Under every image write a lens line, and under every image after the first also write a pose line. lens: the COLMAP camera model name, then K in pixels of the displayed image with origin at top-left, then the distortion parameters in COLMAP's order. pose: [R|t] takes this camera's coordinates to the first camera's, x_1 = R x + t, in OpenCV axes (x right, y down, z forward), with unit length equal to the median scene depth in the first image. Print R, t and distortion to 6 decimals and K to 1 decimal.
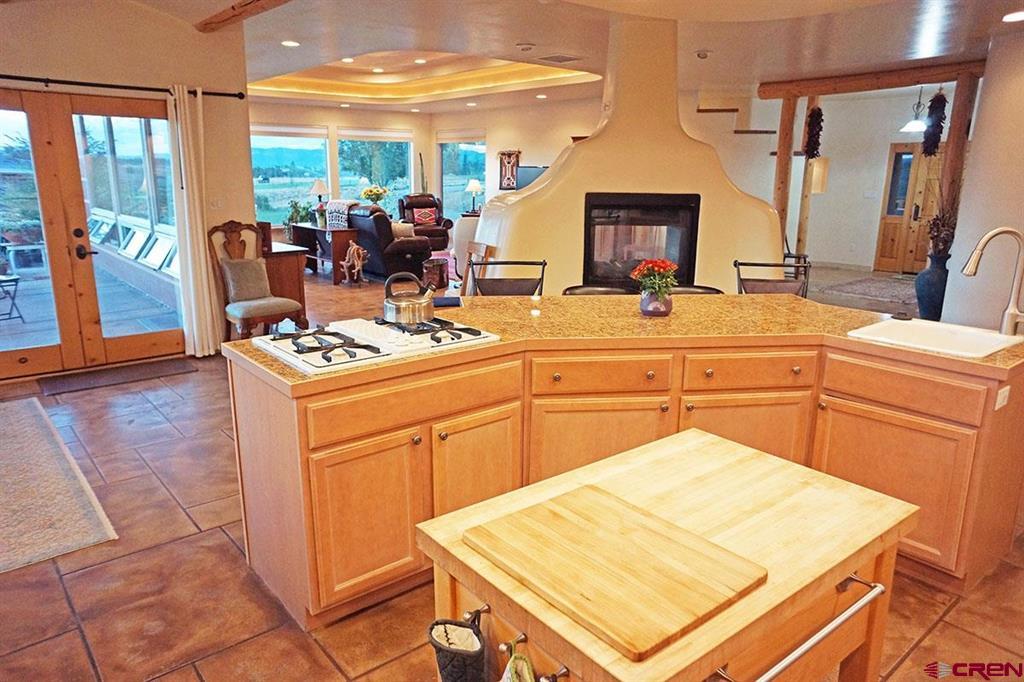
lens RADIAL K [[692.9, 0, 512.0], [0, 692.9, 341.0], [0, 0, 1]] dist [-0.041036, 0.069518]
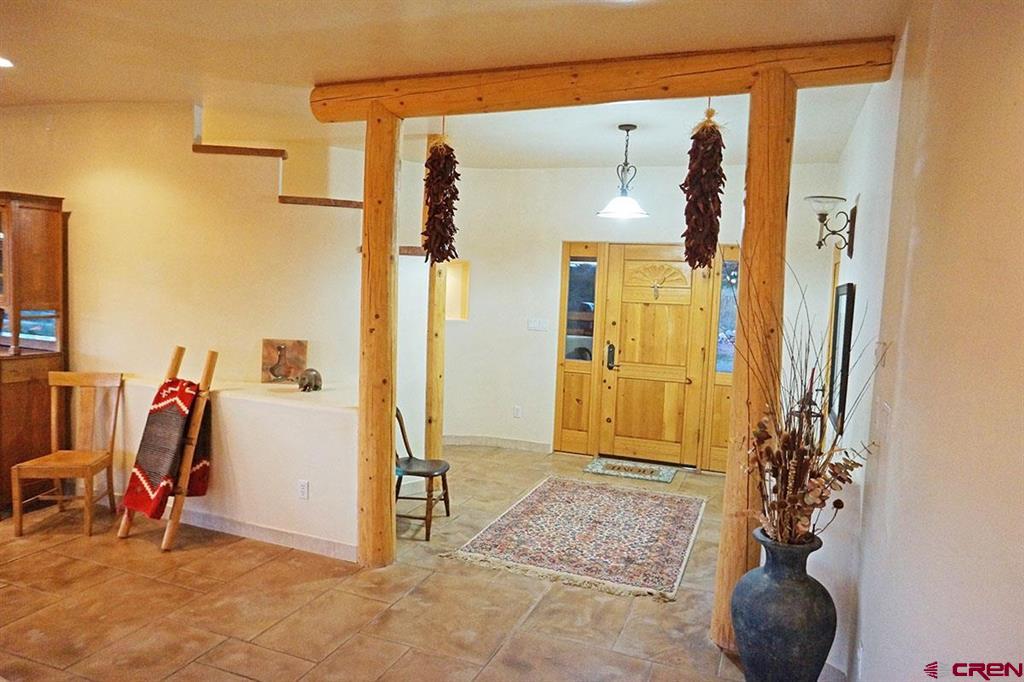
lens RADIAL K [[692.9, 0, 512.0], [0, 692.9, 341.0], [0, 0, 1]] dist [-0.041036, 0.069518]
pose [[0.879205, -0.019049, 0.476063, 0.239768], [0.084333, 0.989645, -0.116149, -0.144973], [-0.468921, 0.142267, 0.871707, 0.545447]]
